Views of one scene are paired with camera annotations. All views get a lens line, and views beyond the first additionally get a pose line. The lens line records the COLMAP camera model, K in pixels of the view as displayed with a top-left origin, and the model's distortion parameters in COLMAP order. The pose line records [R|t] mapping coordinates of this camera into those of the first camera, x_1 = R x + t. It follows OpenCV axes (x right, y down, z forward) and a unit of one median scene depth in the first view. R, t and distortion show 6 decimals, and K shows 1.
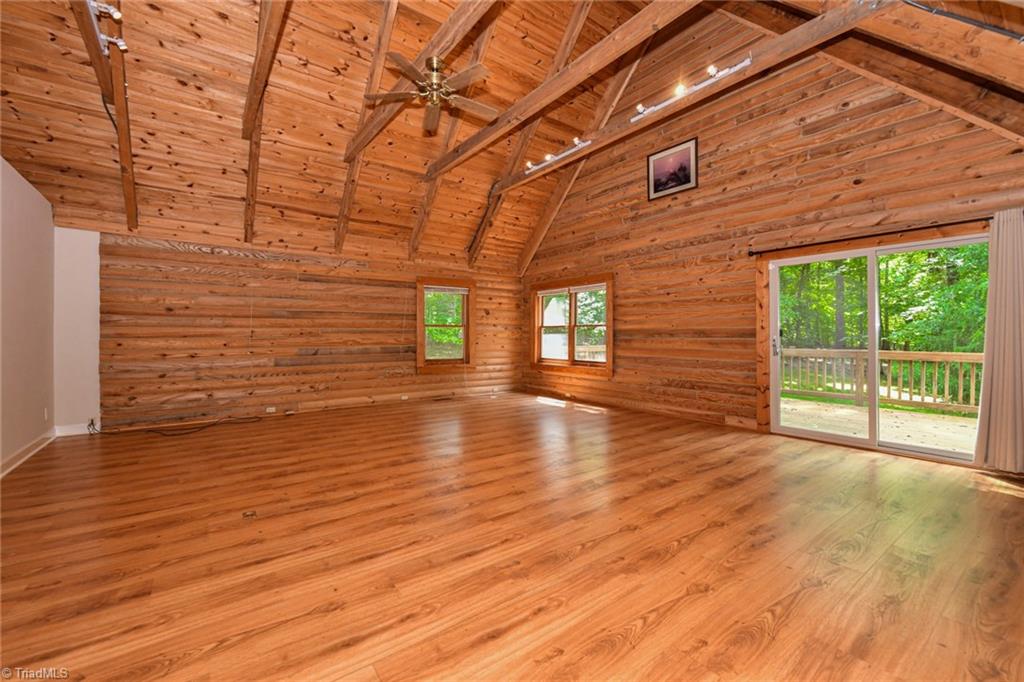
lens RADIAL K [[414.3, 0, 516.7], [0, 414.3, 337.2], [0, 0, 1]] dist [0.013994, -0.005817]
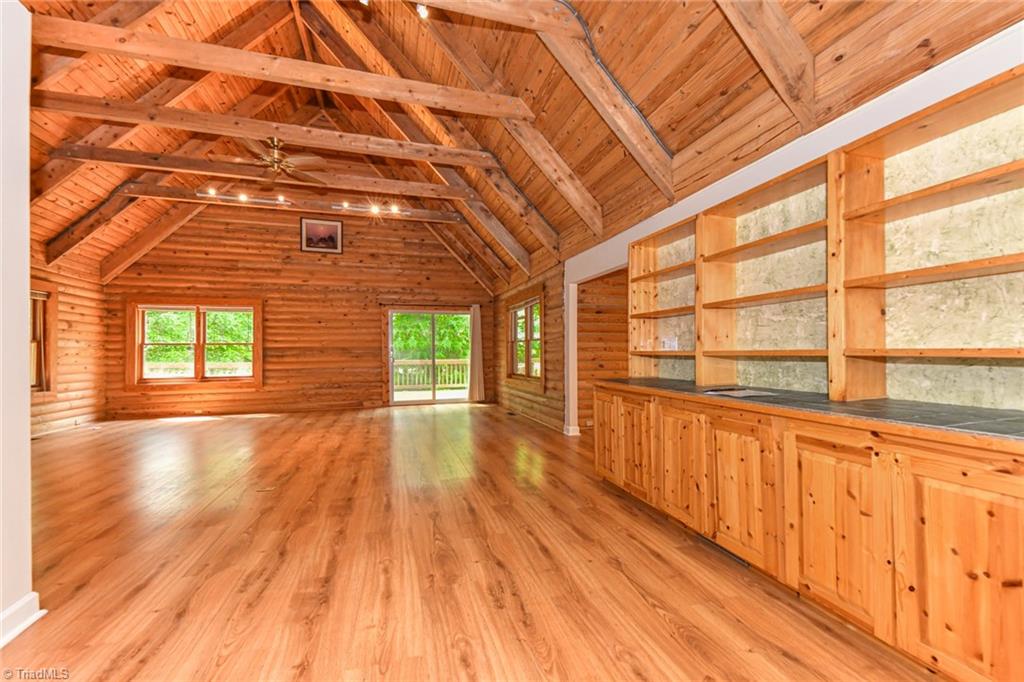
lens RADIAL K [[414.3, 0, 504.3], [0, 414.3, 345.3], [0, 0, 1]] dist [0.013994, -0.005817]
pose [[0.349771, 0.010060, 0.936781, -0.579209], [0.012606, 0.999801, -0.015444, 0.002363], [-0.936750, 0.017211, 0.349575, -0.055983]]
